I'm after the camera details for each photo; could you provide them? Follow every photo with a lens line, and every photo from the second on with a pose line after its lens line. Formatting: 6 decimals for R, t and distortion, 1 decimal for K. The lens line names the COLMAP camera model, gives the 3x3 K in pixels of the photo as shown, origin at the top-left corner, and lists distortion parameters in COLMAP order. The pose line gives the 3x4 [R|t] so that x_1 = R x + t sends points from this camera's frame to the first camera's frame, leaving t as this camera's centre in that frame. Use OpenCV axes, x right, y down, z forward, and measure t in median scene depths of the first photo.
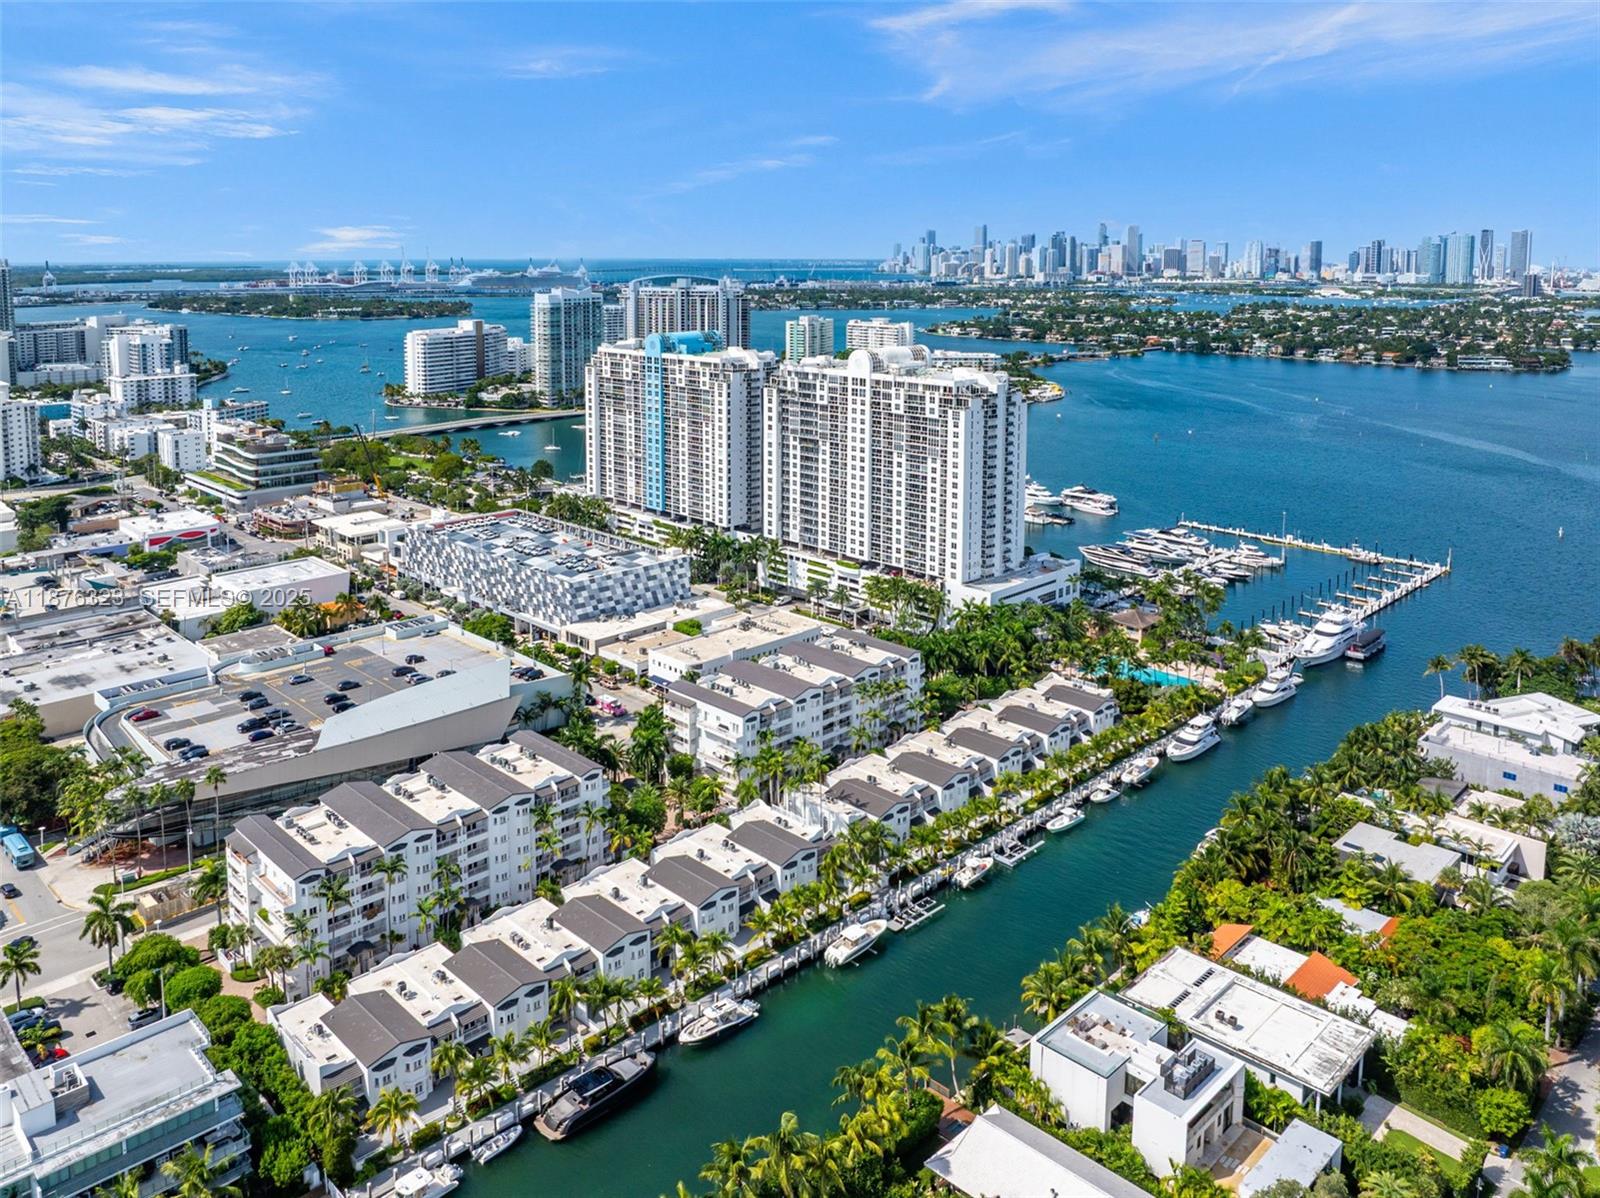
lens RADIAL K [[1168.7, 0, 858.9], [0, 1168.7, 597.3], [0, 0, 1]] dist [-0.042794, -0.000970]
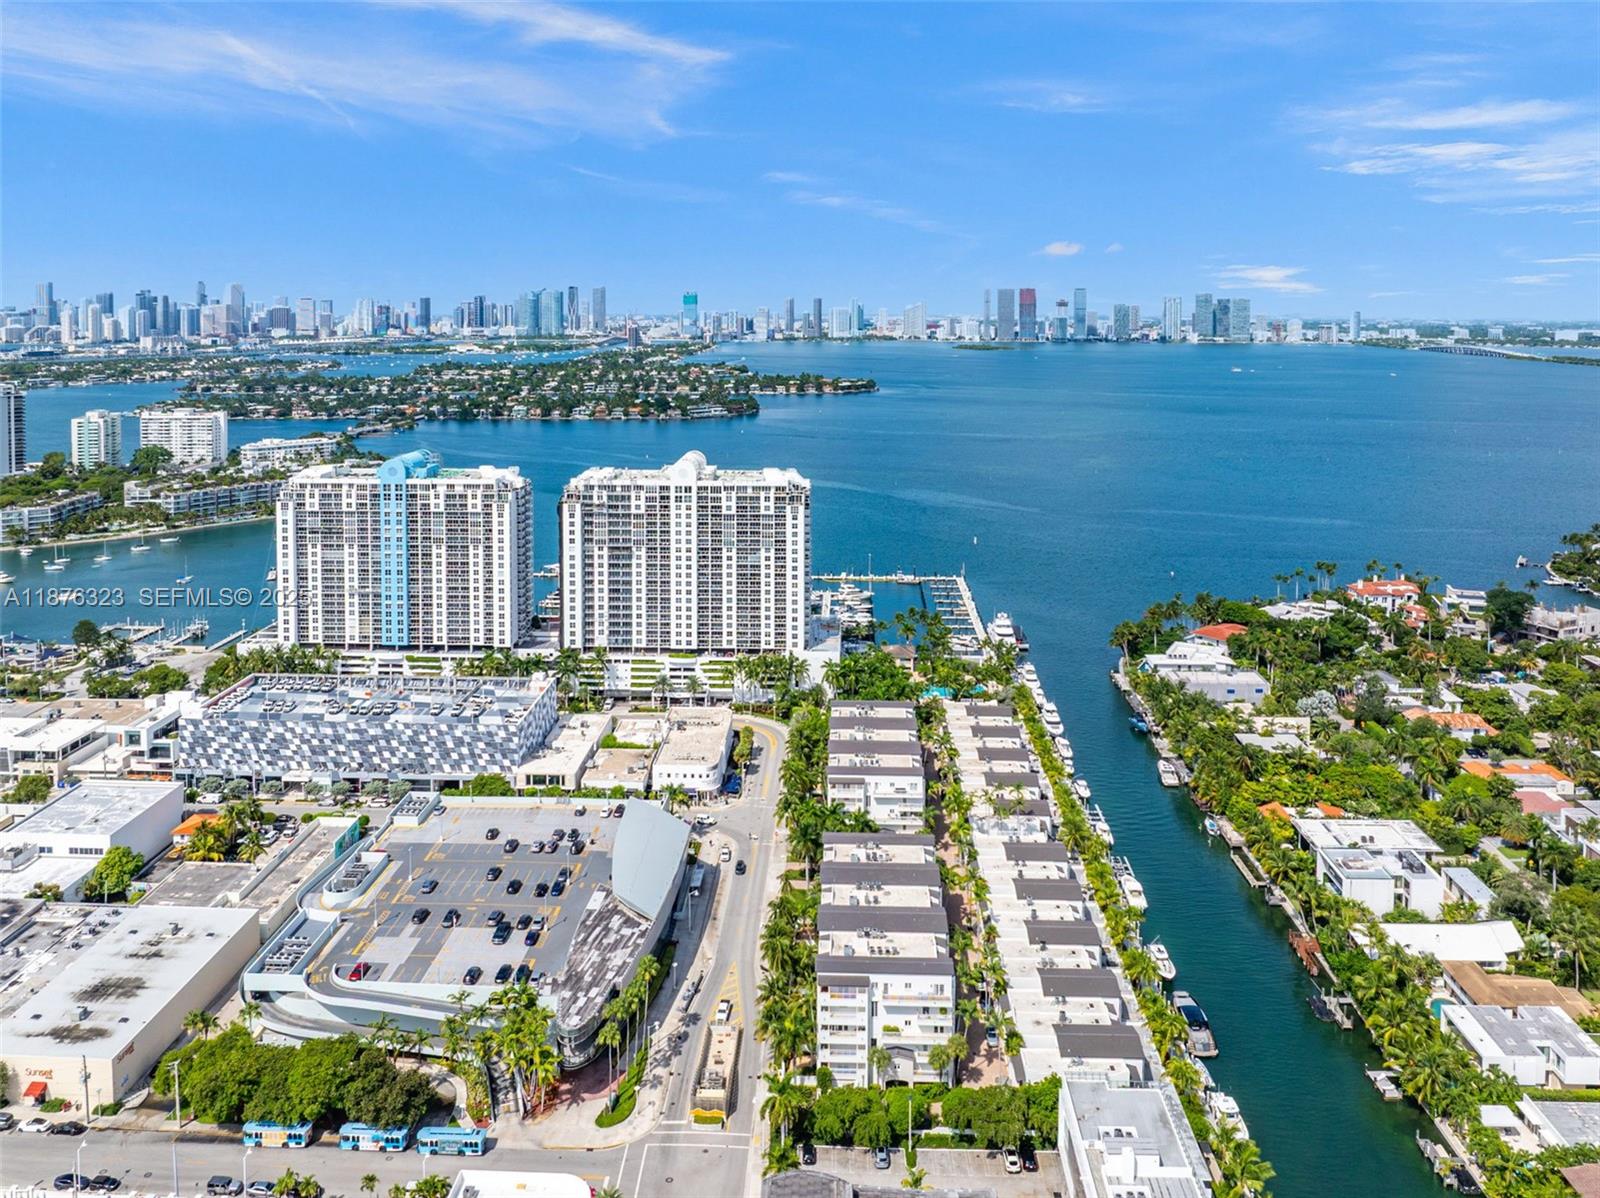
lens RADIAL K [[1168.7, 0, 858.9], [0, 1168.7, 597.3], [0, 0, 1]] dist [-0.042794, -0.000970]
pose [[0.728783, -0.162084, 0.665286, -0.553045], [0.189212, 0.981420, 0.031833, -0.077638], [-0.658084, 0.102681, 0.745910, 0.069305]]
